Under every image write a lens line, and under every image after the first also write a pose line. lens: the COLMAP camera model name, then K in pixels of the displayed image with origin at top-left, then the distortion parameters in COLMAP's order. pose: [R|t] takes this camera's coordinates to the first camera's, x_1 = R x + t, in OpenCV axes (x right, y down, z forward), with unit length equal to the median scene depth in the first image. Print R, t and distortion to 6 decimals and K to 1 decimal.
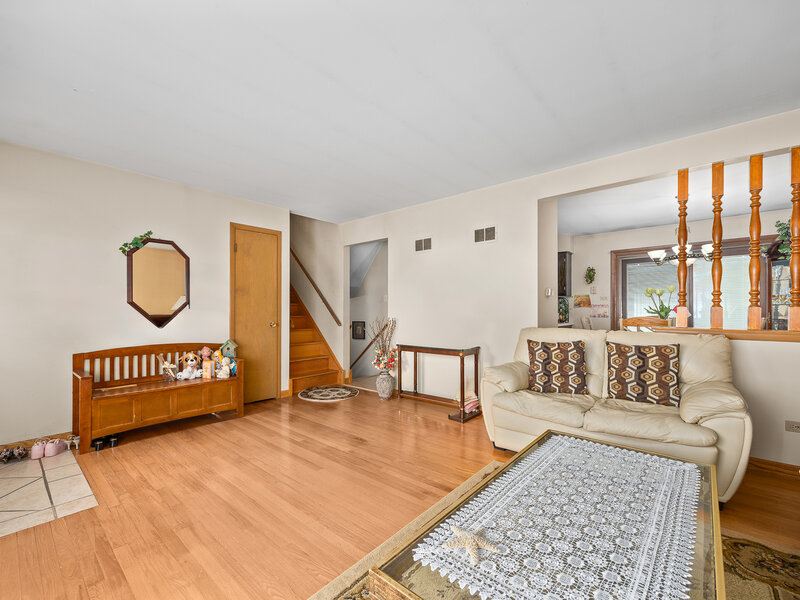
lens RADIAL K [[341.8, 0, 400.7], [0, 341.8, 308.3], [0, 0, 1]] dist [-0.009634, -0.000897]
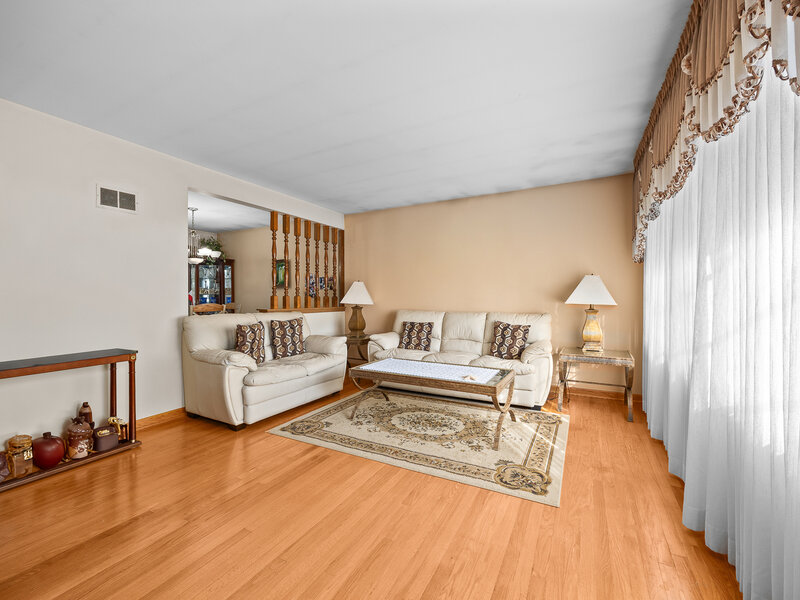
lens RADIAL K [[341.8, 0, 401.0], [0, 341.8, 298.1], [0, 0, 1]] dist [-0.009634, -0.000897]
pose [[-0.216139, -0.003213, 0.976357, -0.934173], [-0.005931, 0.999980, 0.001978, -0.001693], [-0.976345, -0.005363, -0.216154, 0.813350]]
